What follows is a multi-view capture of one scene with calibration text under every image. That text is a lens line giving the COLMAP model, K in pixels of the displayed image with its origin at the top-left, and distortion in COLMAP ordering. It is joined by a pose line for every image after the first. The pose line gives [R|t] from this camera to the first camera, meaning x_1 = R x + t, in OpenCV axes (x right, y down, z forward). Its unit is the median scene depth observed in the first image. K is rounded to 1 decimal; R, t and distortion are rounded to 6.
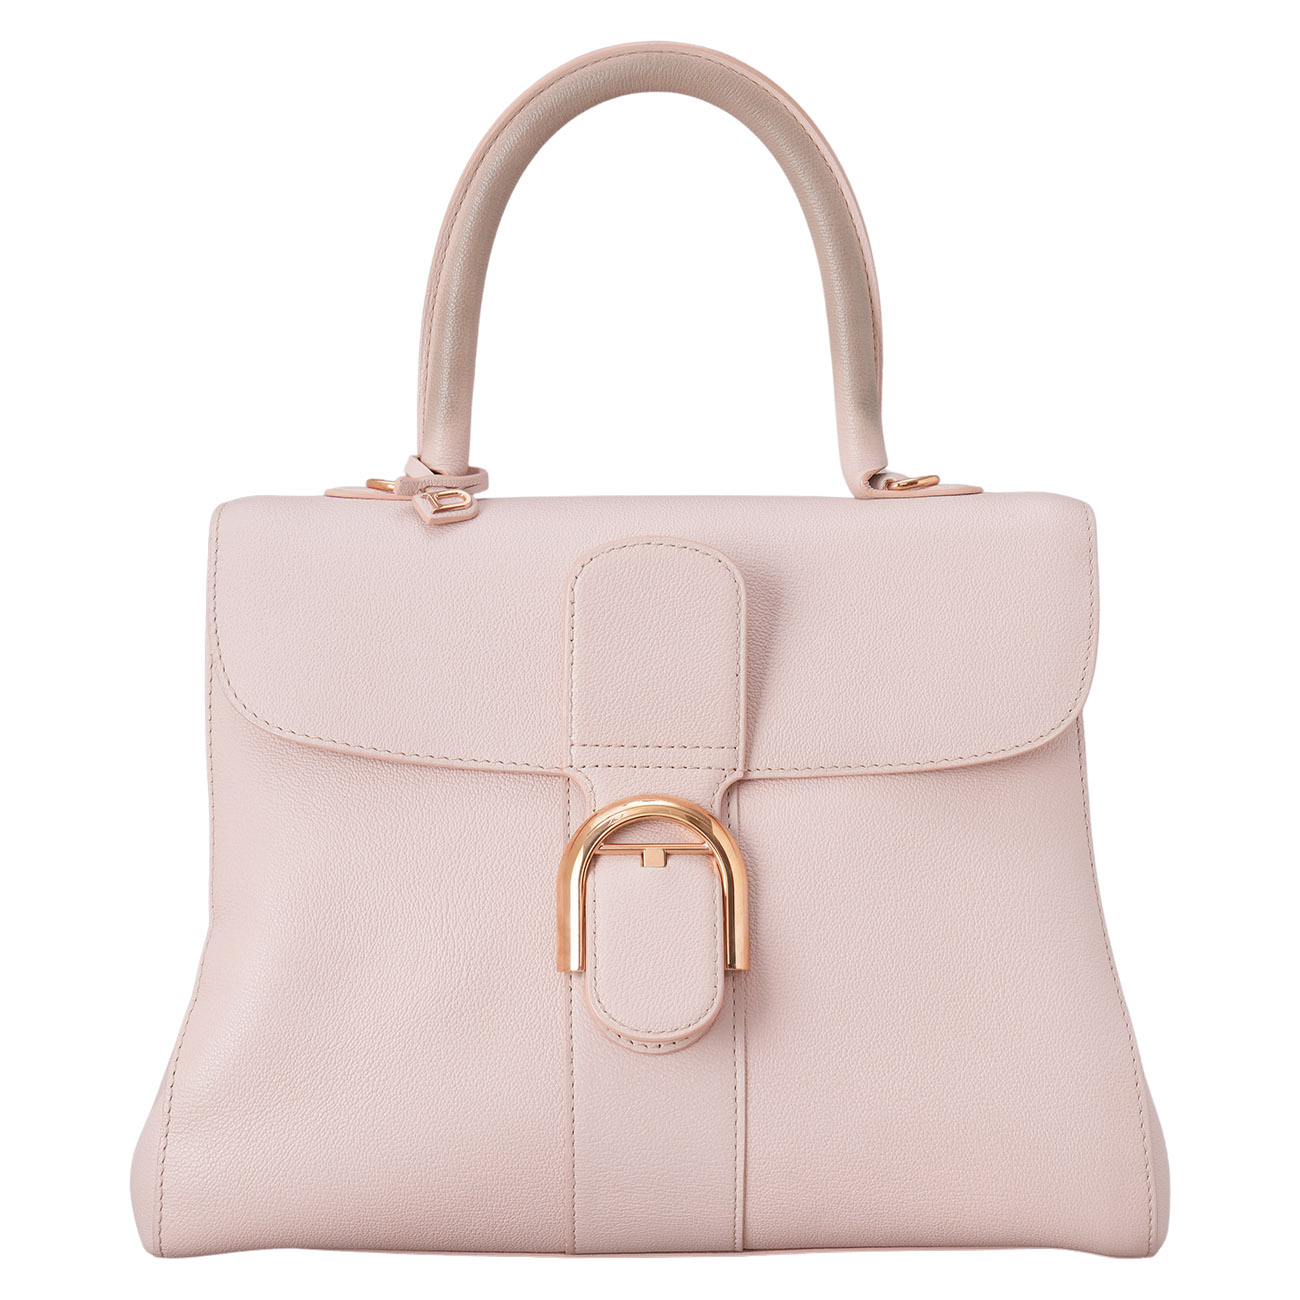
lens RADIAL K [[4471.5, 0, 619.7], [0, 4471.5, 666.4], [0, 0, 1]] dist [0.184954, 0.540848]
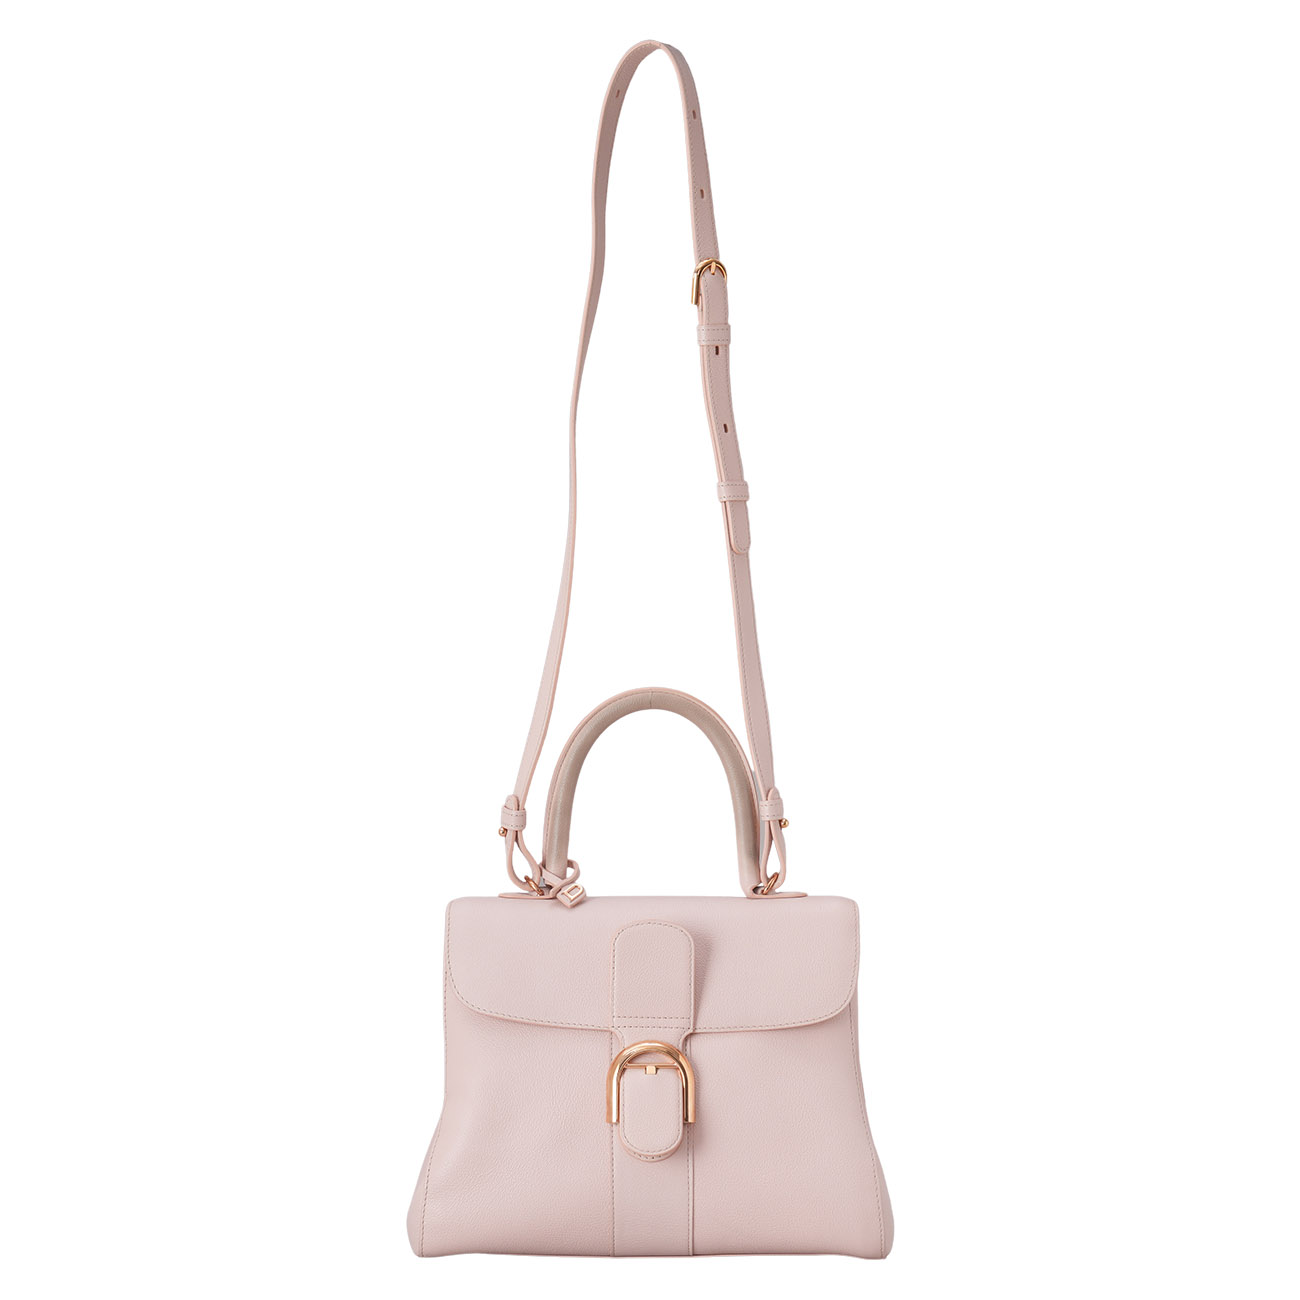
lens RADIAL K [[3551.9, 0, 650.0], [0, 3551.9, 650.0], [0, 0, 1]] dist [0.225565, 0.639308]
pose [[0.999986, 0.002489, -0.004641, 0.014486], [-0.002762, 0.998216, -0.059637, -0.056869], [0.004485, 0.059649, 0.998209, -0.729577]]
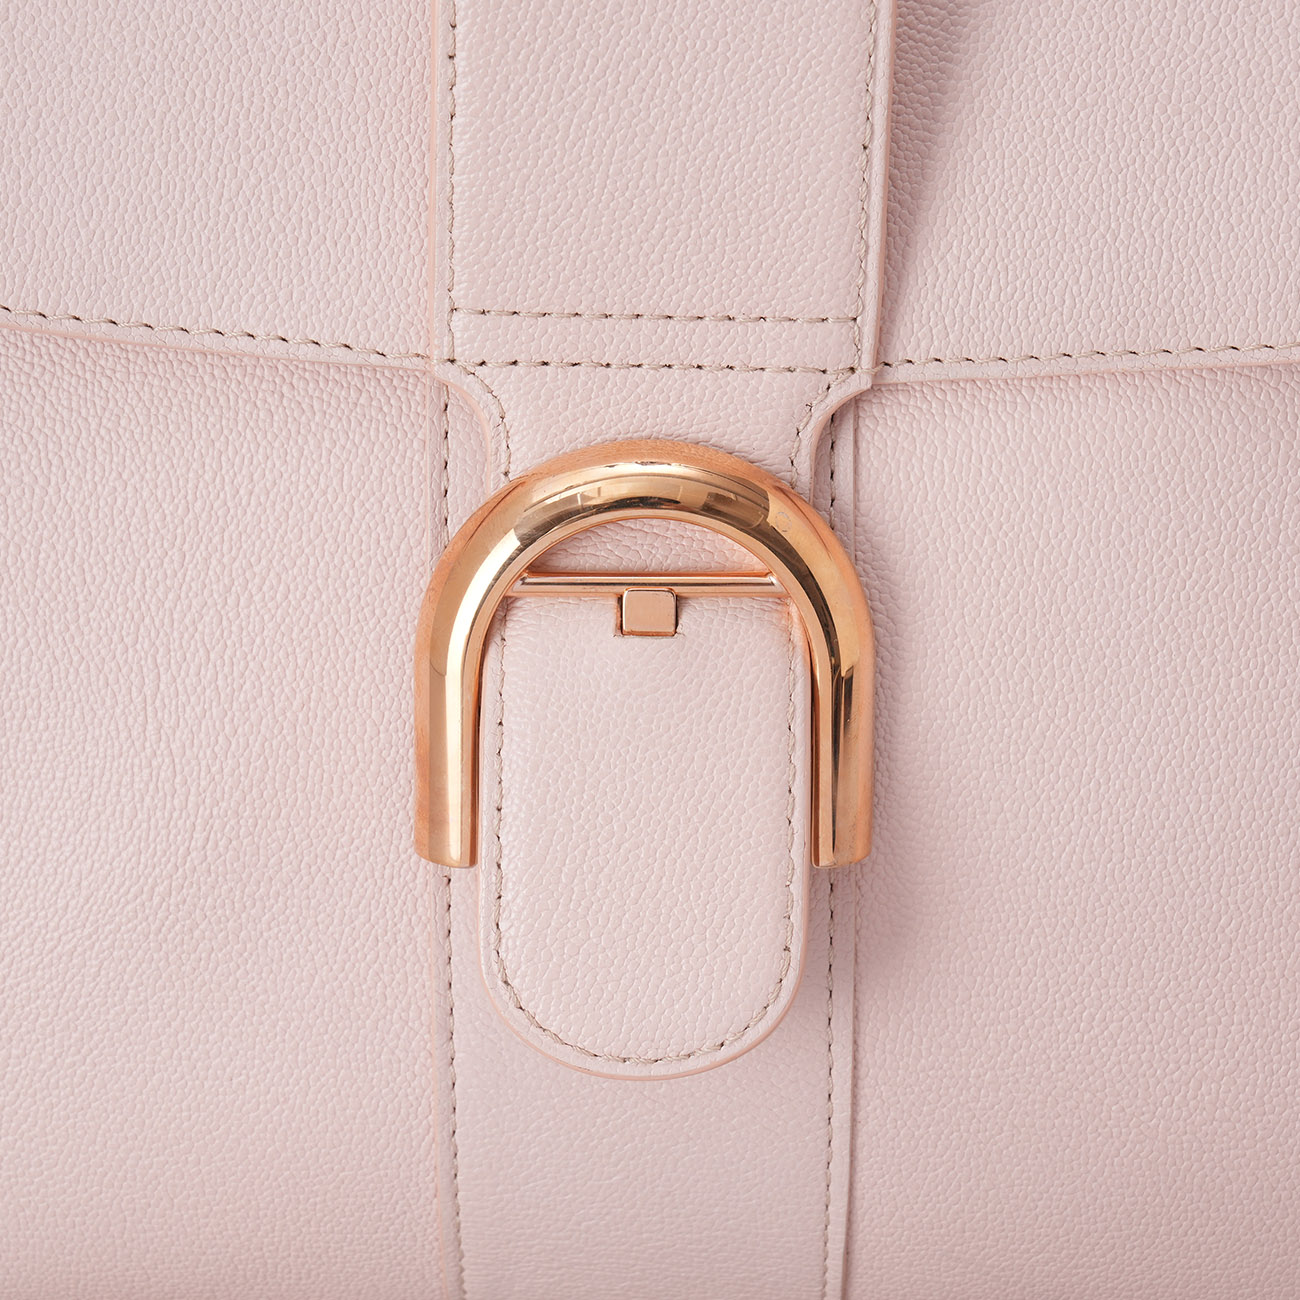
lens RADIAL K [[4471.5, 0, 619.7], [0, 4471.5, 666.4], [0, 0, 1]] dist [0.184954, 0.540848]
pose [[0.999500, 0.021431, -0.023242, 0.014635], [-0.010145, 0.913712, 0.406235, -0.118369], [0.029943, -0.405796, 0.913473, 0.615539]]
